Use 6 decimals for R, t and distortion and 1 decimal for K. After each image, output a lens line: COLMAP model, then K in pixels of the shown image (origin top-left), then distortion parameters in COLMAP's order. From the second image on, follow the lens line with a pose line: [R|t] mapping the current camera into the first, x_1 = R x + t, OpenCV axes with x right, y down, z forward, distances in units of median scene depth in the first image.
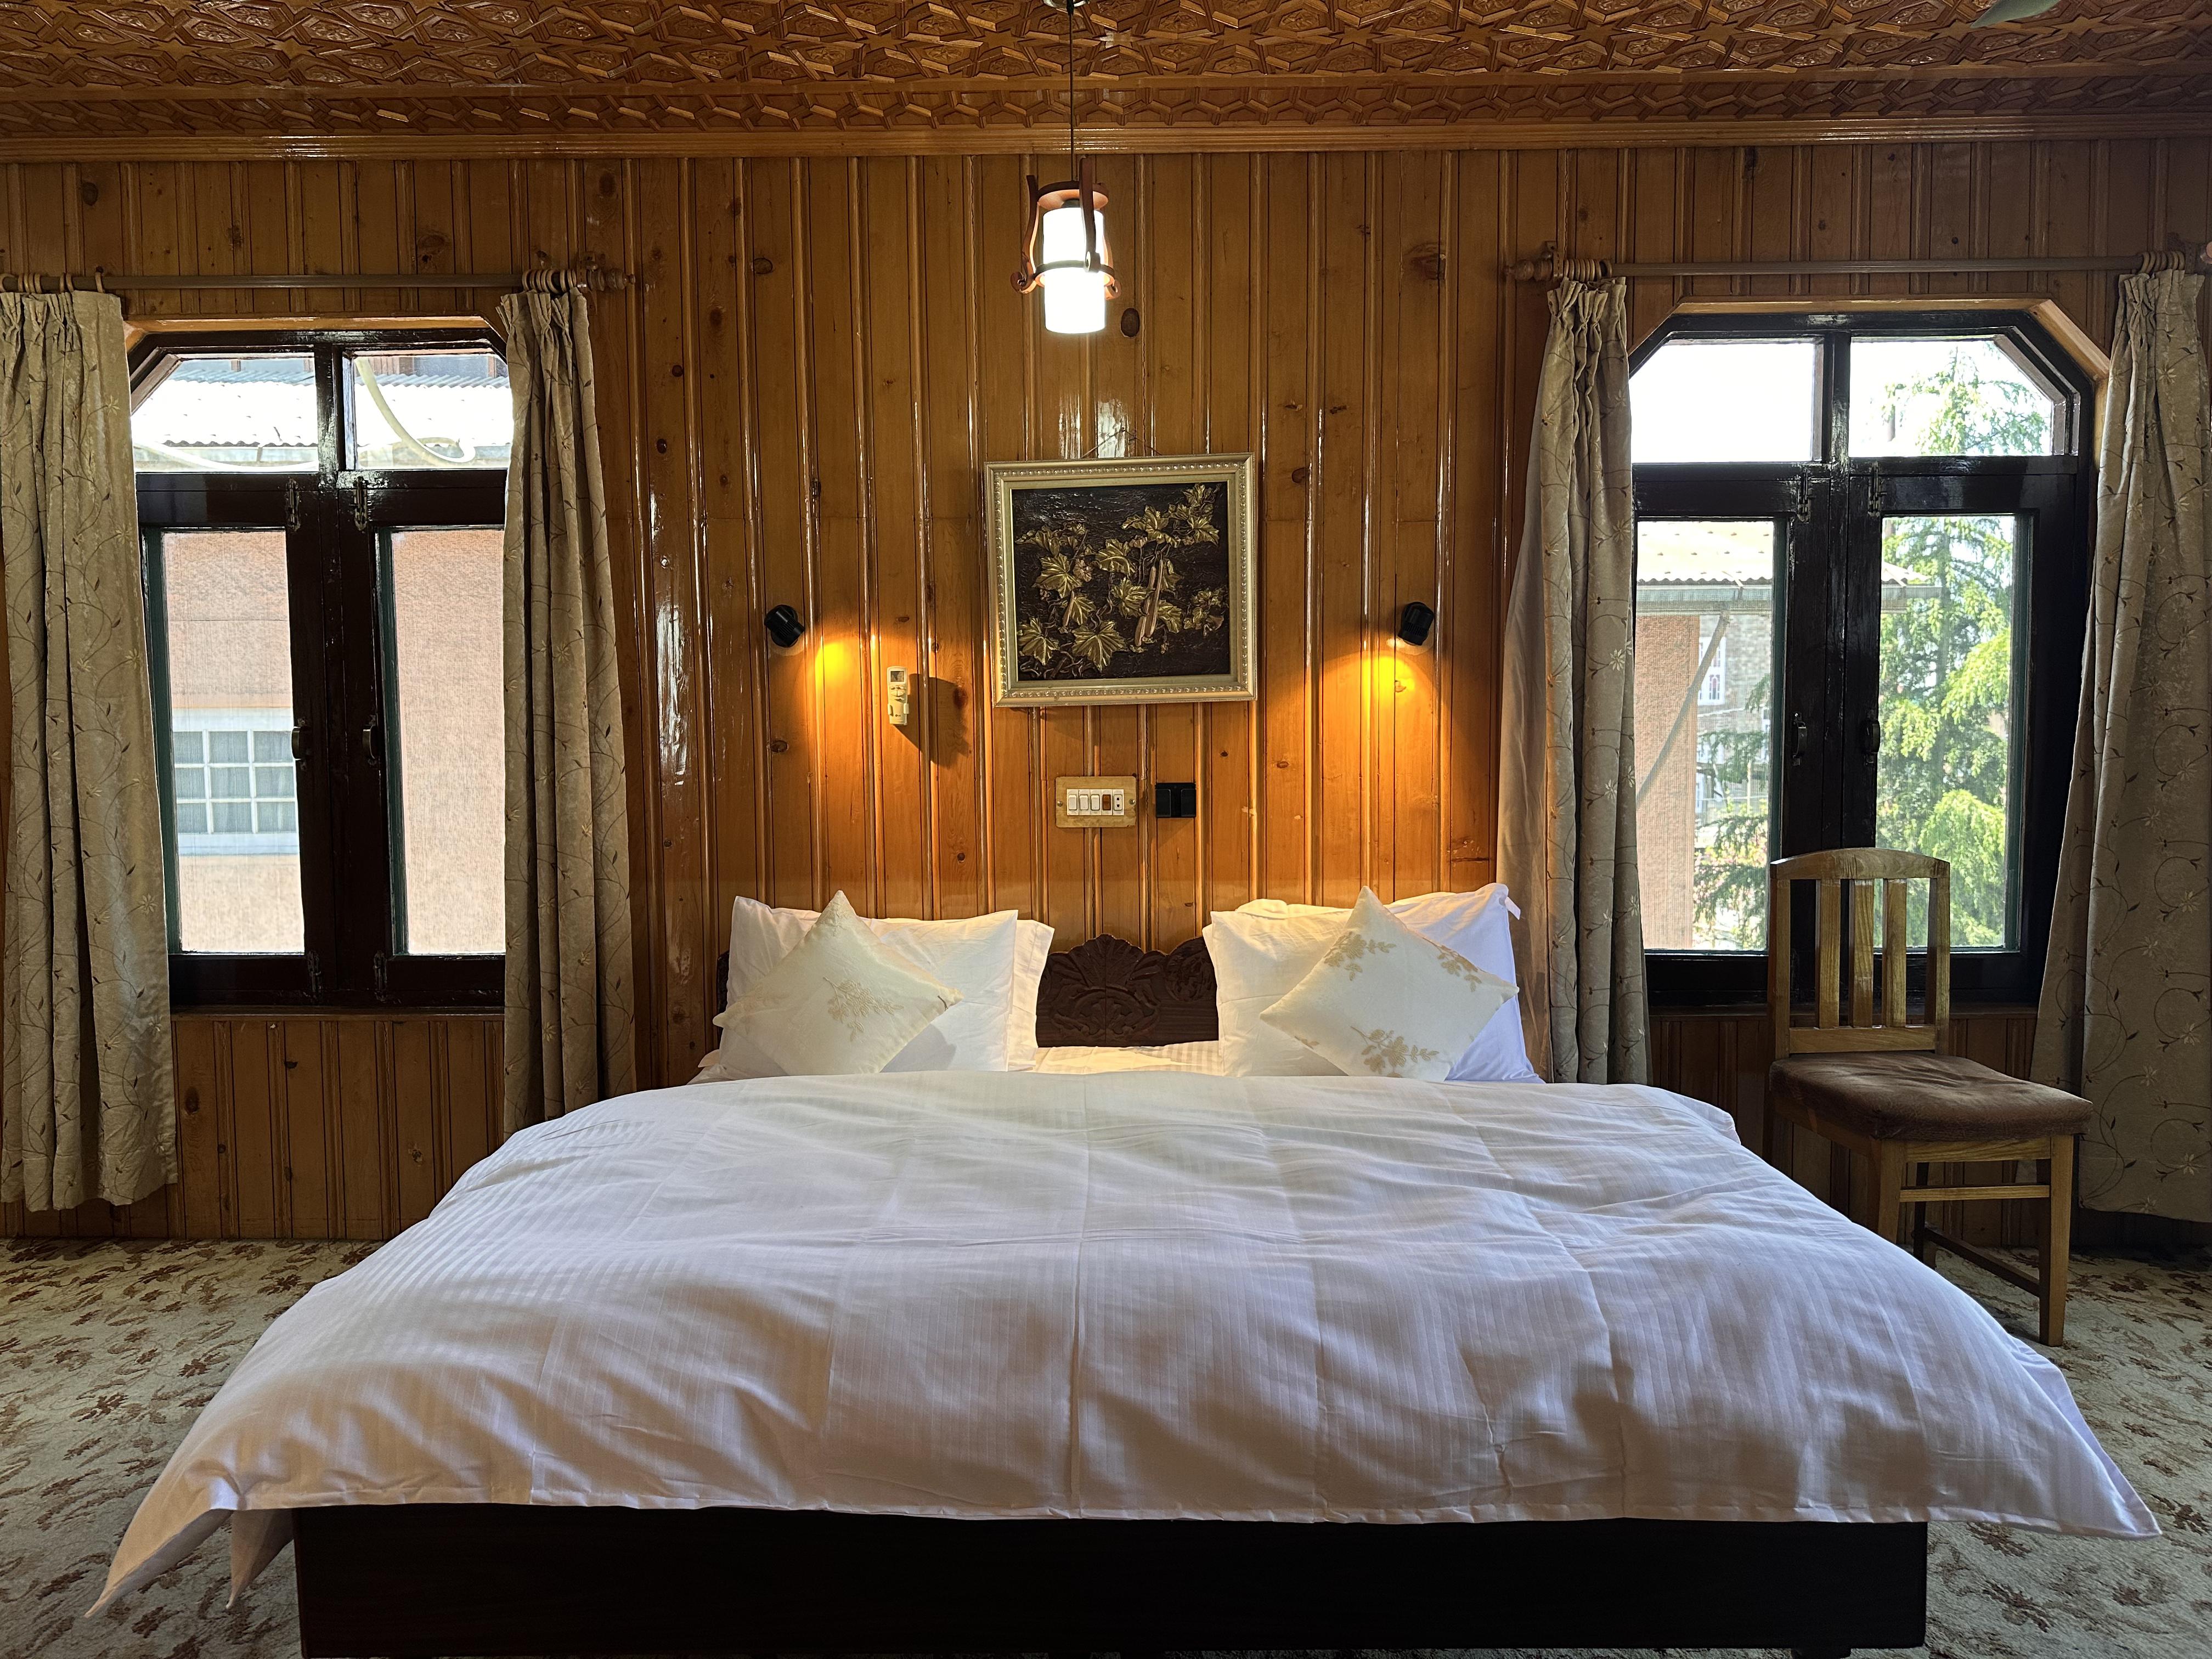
lens RADIAL K [[1493.2, 0, 1028.1], [0, 1493.2, 838.1], [0, 0, 1]] dist [0.150454, -0.254136]
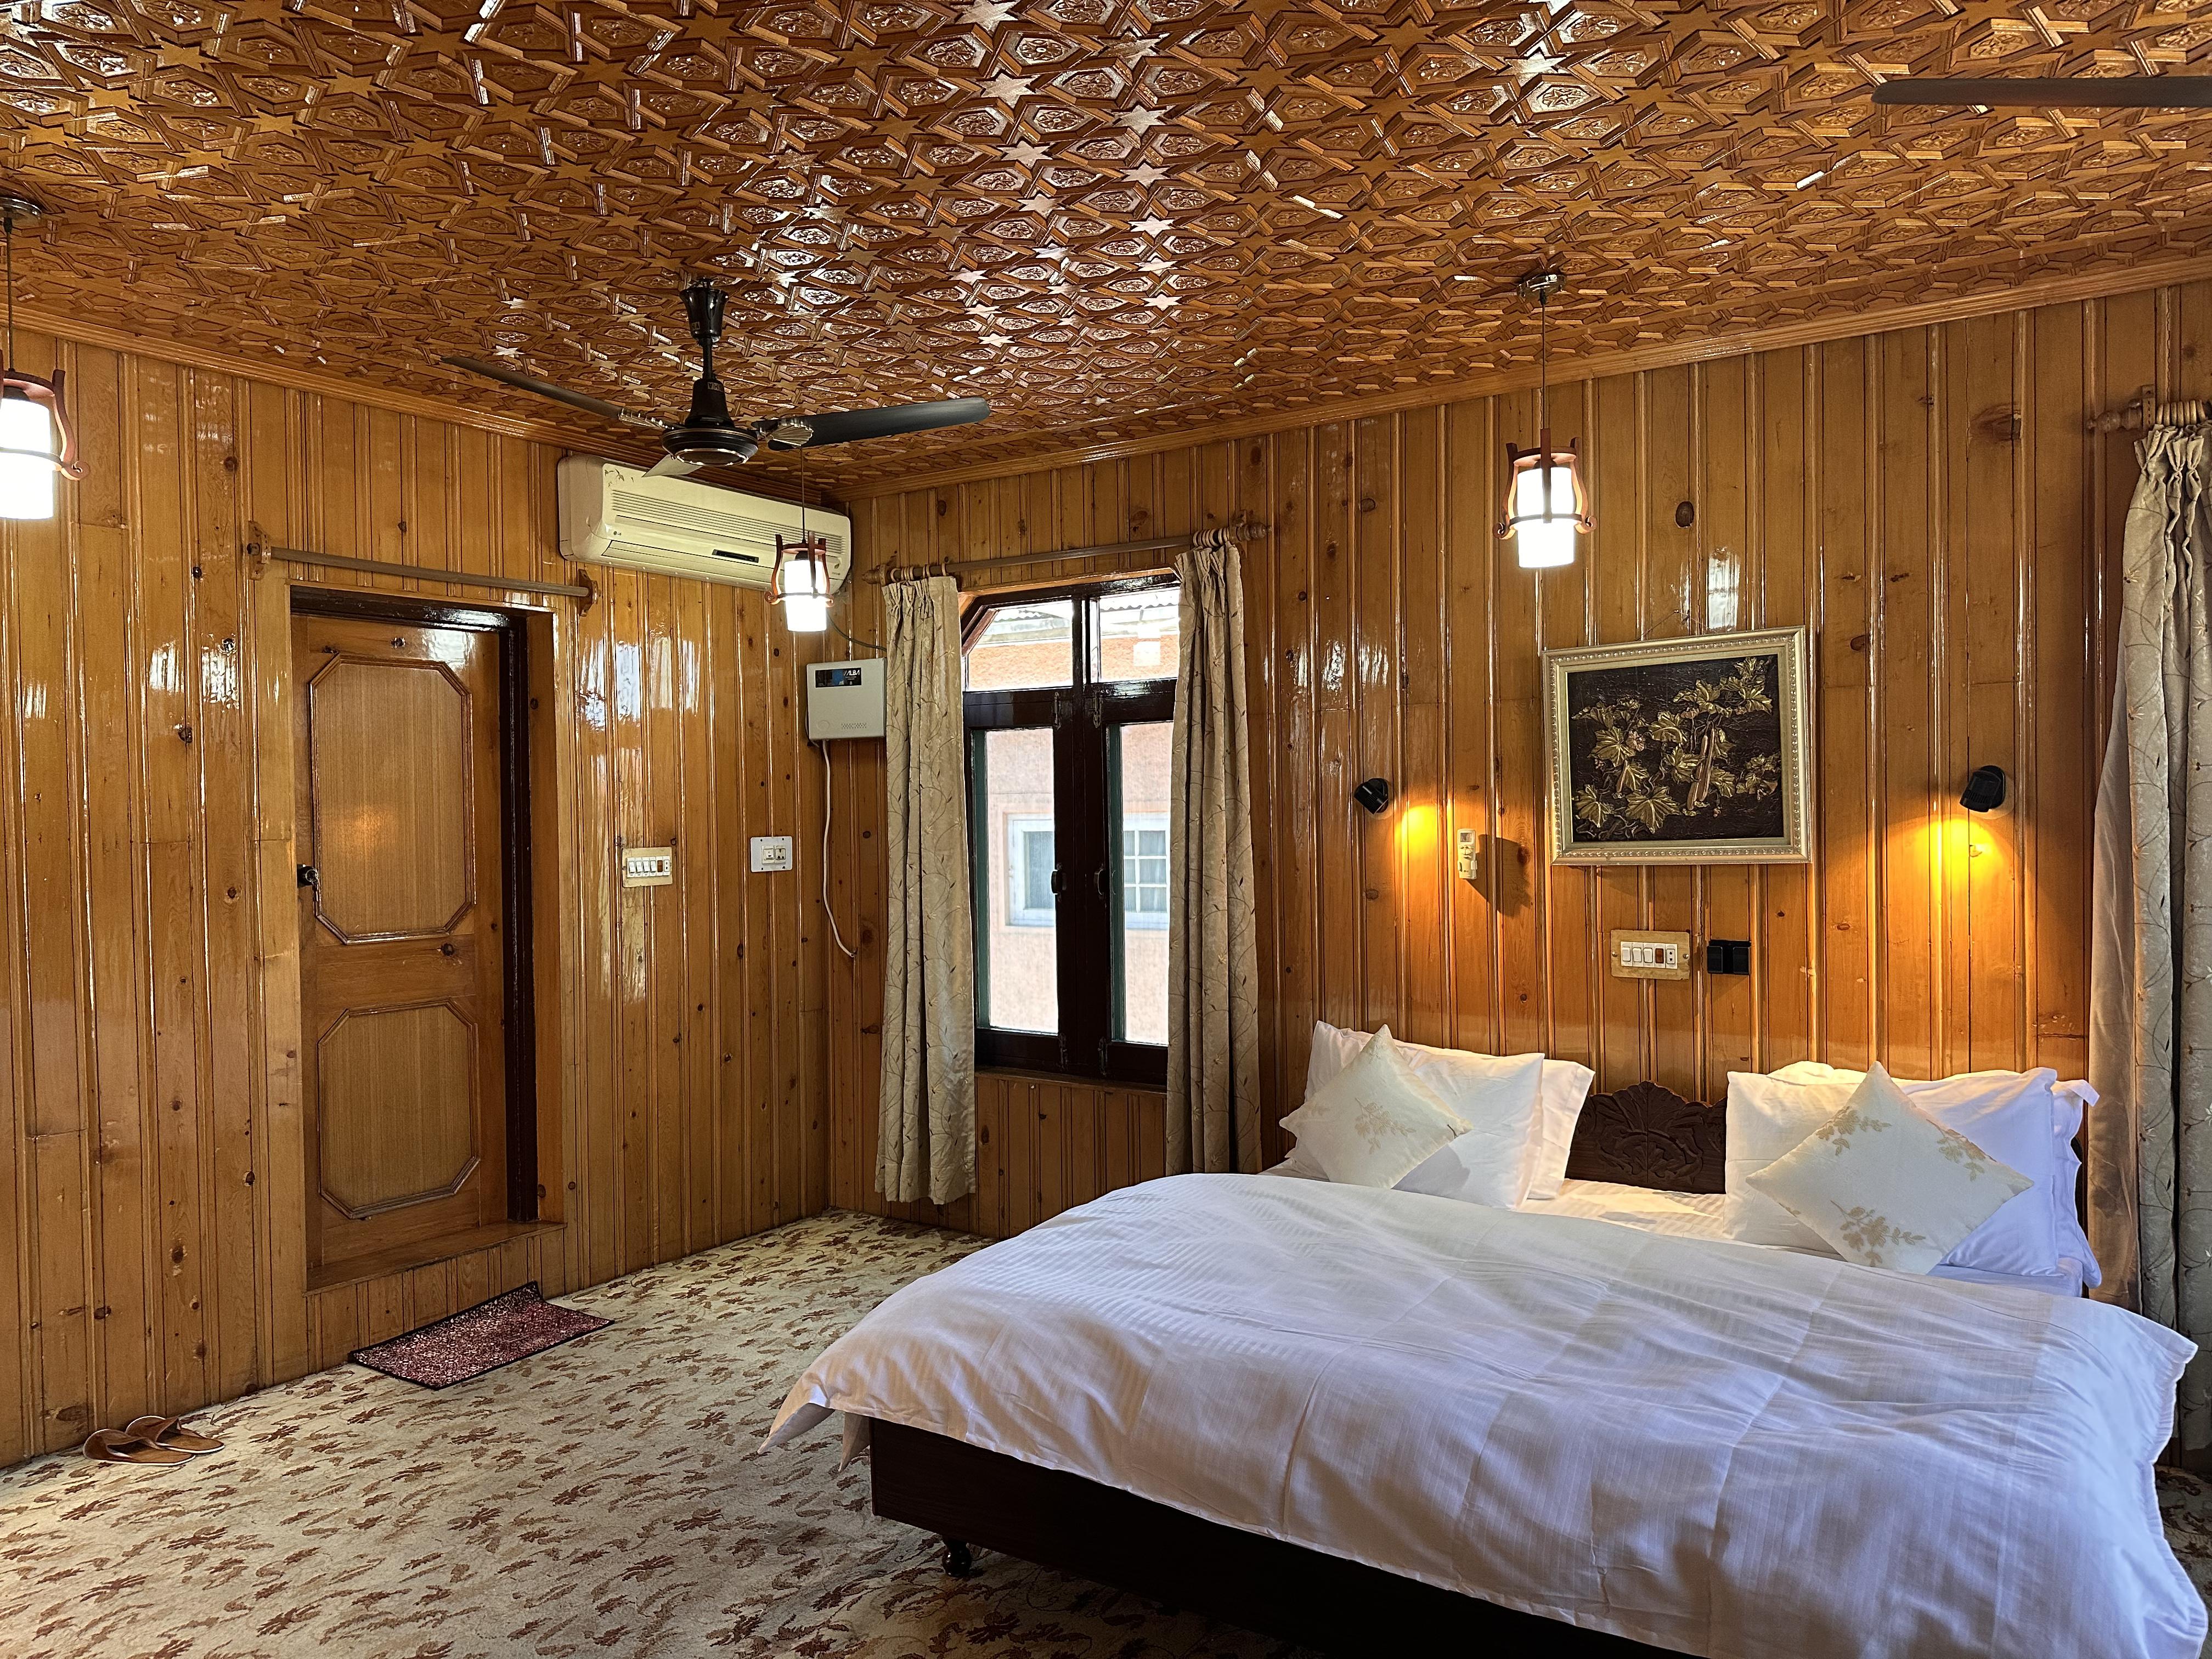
lens RADIAL K [[1509.9, 0, 1106.0], [0, 1509.9, 829.5], [0, 0, 1]] dist [0.098112, -0.137082]
pose [[0.843269, 0.003252, -0.537481, 0.309350], [-0.022764, 0.999301, -0.029668, -0.073617], [0.537009, 0.037254, 0.842754, -0.135979]]
